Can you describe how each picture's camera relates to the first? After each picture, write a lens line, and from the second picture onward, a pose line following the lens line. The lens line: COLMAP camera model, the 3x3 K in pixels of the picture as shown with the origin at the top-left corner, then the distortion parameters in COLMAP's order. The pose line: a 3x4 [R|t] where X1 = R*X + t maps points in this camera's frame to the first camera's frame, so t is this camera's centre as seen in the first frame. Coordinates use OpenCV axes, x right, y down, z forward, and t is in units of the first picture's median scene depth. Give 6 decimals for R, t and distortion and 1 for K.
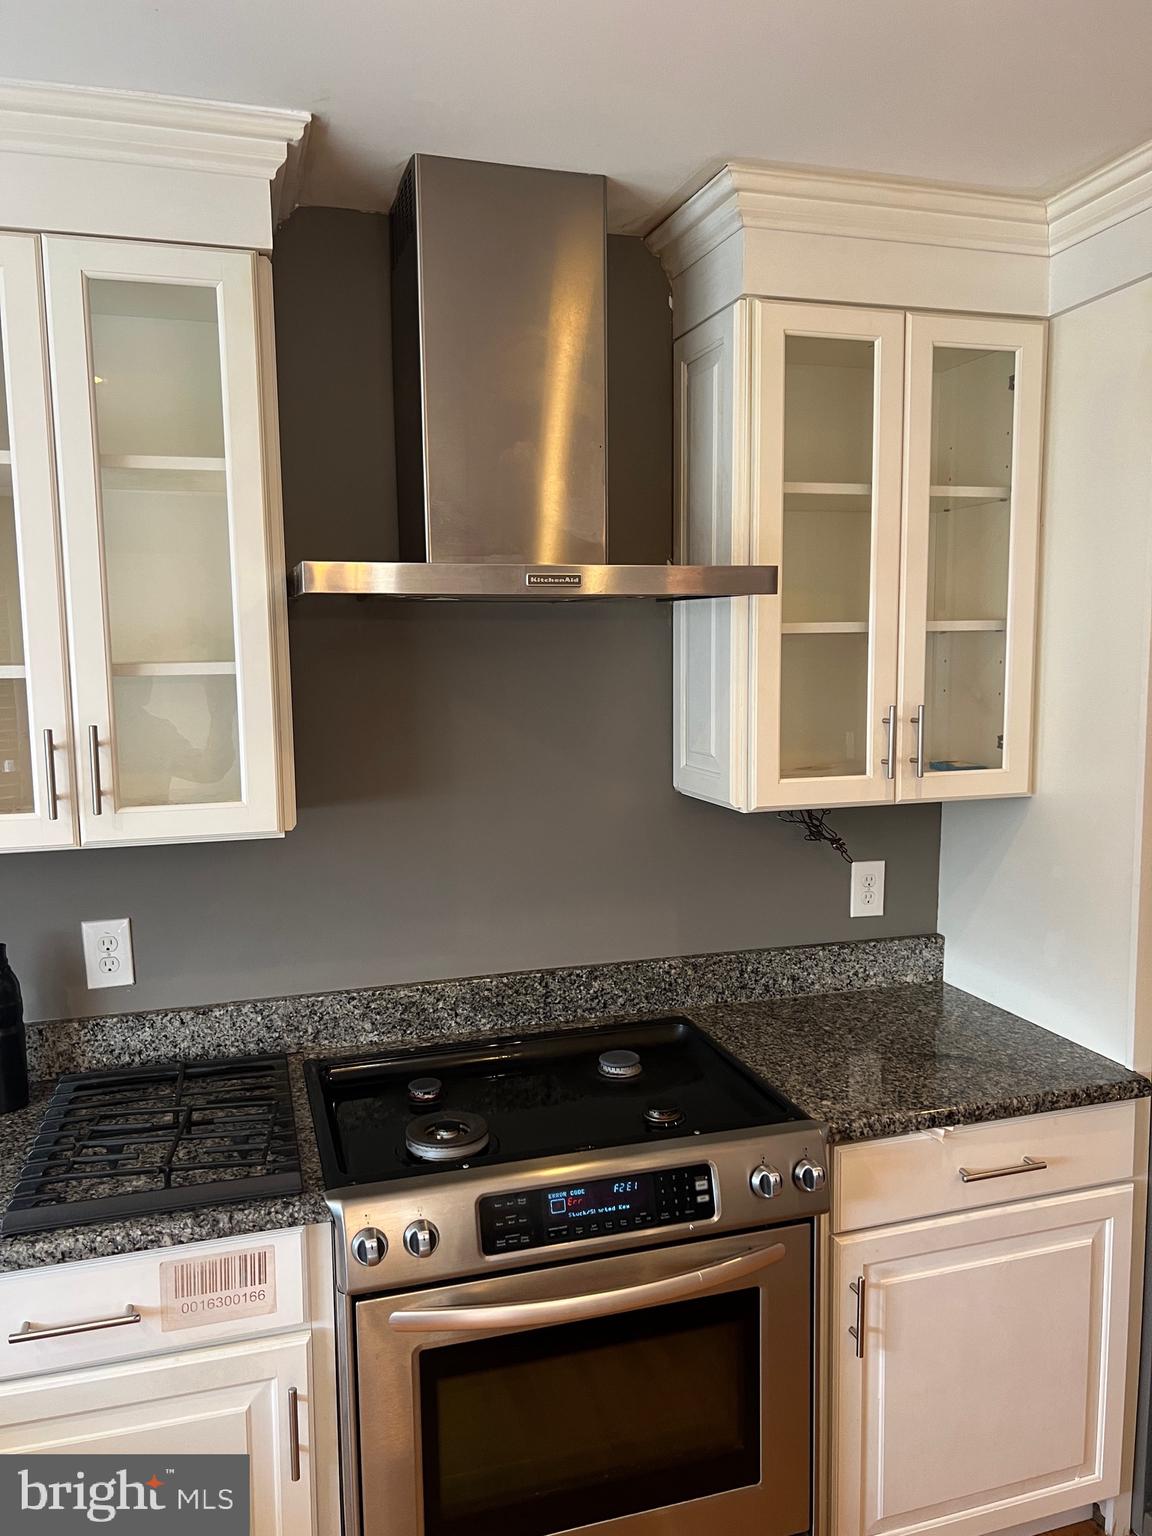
lens RADIAL K [[1177.3, 0, 558.2], [0, 1177.3, 769.6], [0, 0, 1]] dist [0.068649, -0.076819]
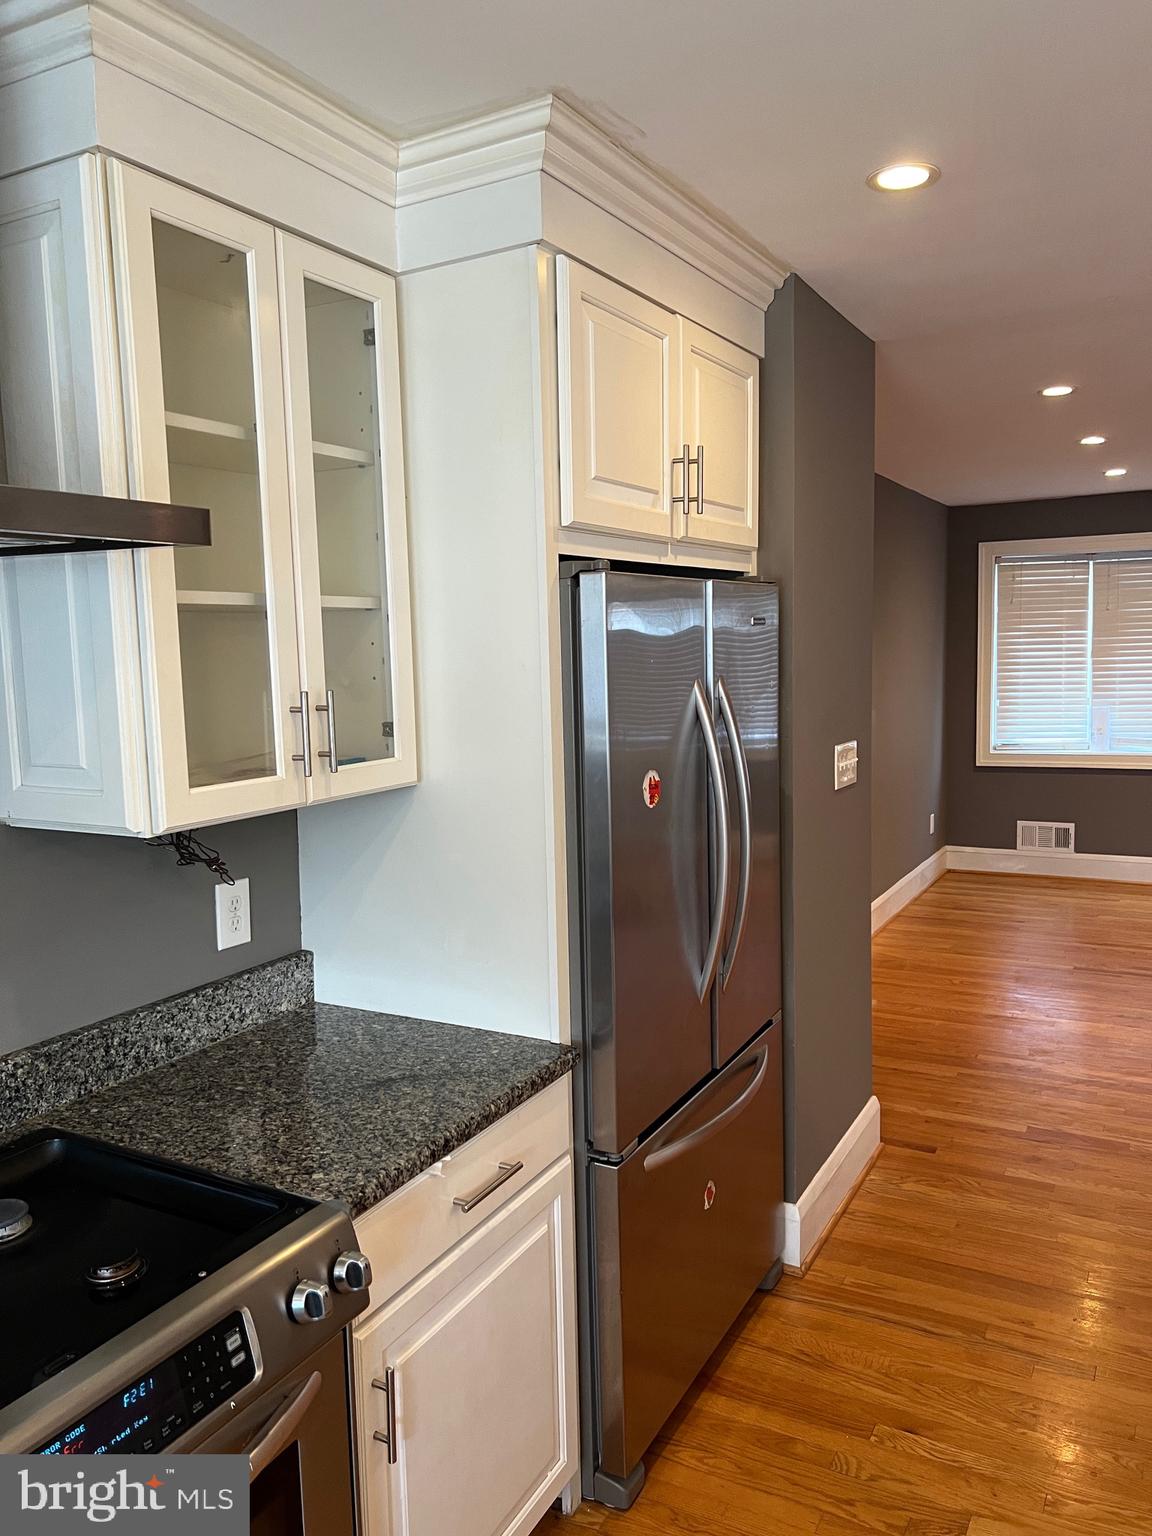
lens RADIAL K [[1177.3, 0, 558.2], [0, 1177.3, 769.6], [0, 0, 1]] dist [0.068649, -0.076819]
pose [[0.701067, -0.079715, 0.708626, -0.179592], [0.089159, 0.995733, 0.023805, -0.001329], [-0.707500, 0.046492, 0.705183, 0.248211]]
